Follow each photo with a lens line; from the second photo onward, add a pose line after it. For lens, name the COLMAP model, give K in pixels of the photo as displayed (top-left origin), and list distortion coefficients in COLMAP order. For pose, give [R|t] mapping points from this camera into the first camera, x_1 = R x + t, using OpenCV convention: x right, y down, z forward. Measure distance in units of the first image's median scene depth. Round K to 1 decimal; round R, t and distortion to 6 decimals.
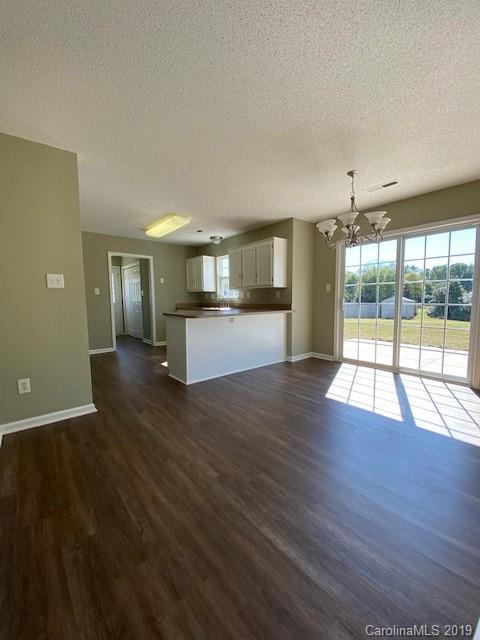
lens RADIAL K [[254.3, 0, 242.9], [0, 254.3, 326.4], [0, 0, 1]] dist [-0.001437, -0.000104]
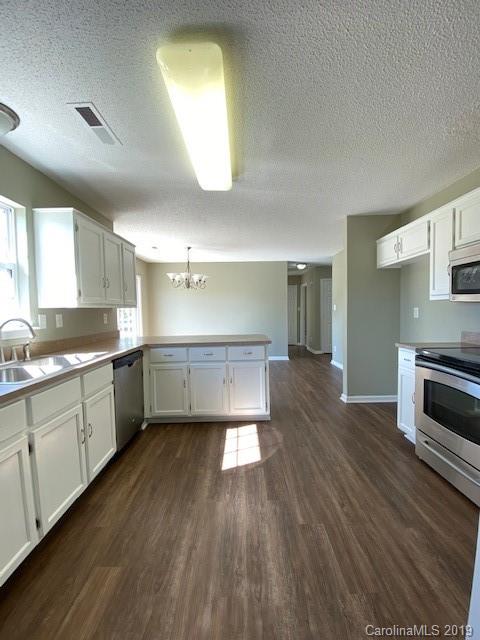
lens RADIAL K [[254.3, 0, 242.9], [0, 254.3, 326.4], [0, 0, 1]] dist [-0.001437, -0.000104]
pose [[-0.763729, -0.017600, 0.645297, -0.504585], [0.093677, 0.986026, 0.137762, -0.141280], [-0.638704, 0.165662, -0.751407, 1.103514]]
